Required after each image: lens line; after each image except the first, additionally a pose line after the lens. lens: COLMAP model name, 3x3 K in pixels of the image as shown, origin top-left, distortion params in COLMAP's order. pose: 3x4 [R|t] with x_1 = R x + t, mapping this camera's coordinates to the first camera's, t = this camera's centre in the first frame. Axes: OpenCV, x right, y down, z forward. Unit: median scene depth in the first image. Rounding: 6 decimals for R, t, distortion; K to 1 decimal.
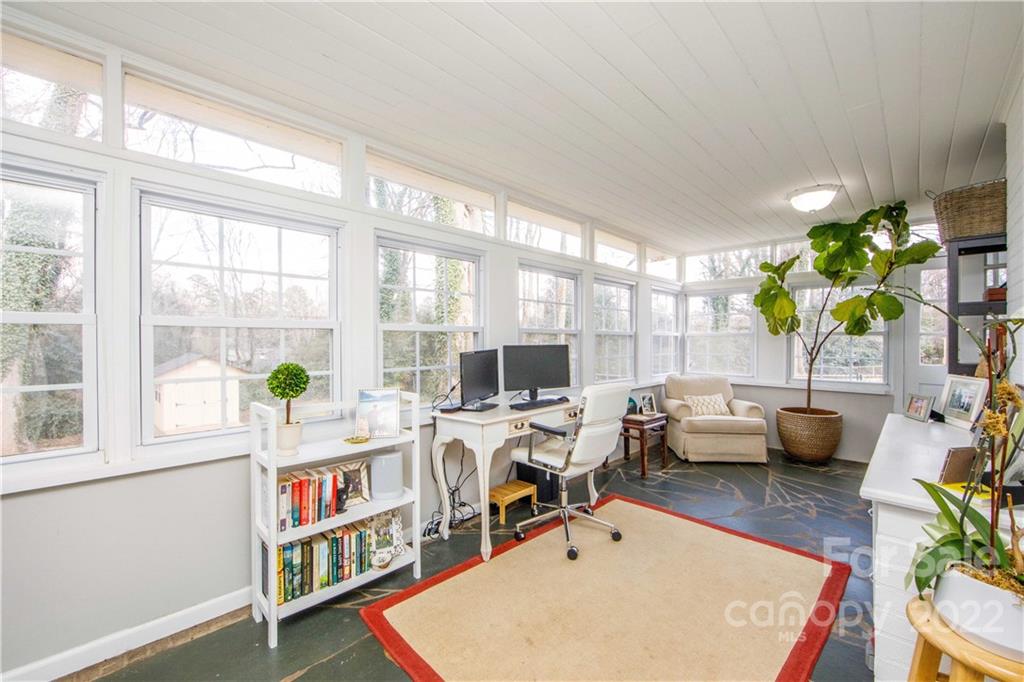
lens RADIAL K [[414.7, 0, 516.1], [0, 414.7, 341.5], [0, 0, 1]] dist [-0.013187, 0.002147]
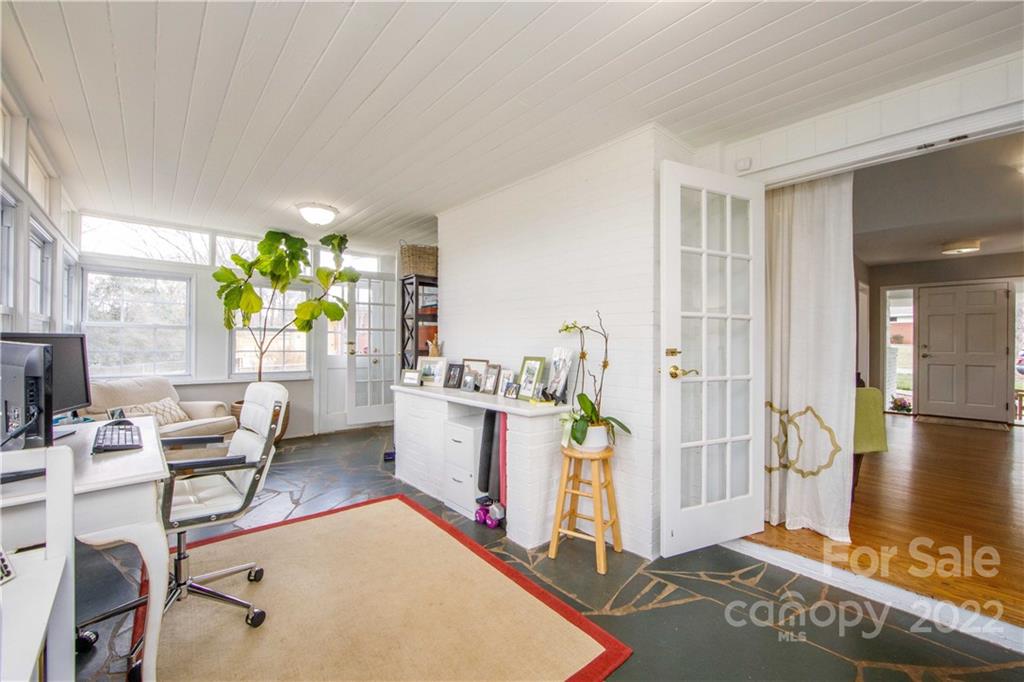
lens RADIAL K [[414.7, 0, 513.6], [0, 414.7, 338.7], [0, 0, 1]] dist [-0.013187, 0.002147]
pose [[0.071318, 0.010002, 0.997404, -0.380017], [-0.007954, 0.999924, -0.009458, 0.013218], [-0.997422, -0.007258, 0.071392, 0.330851]]
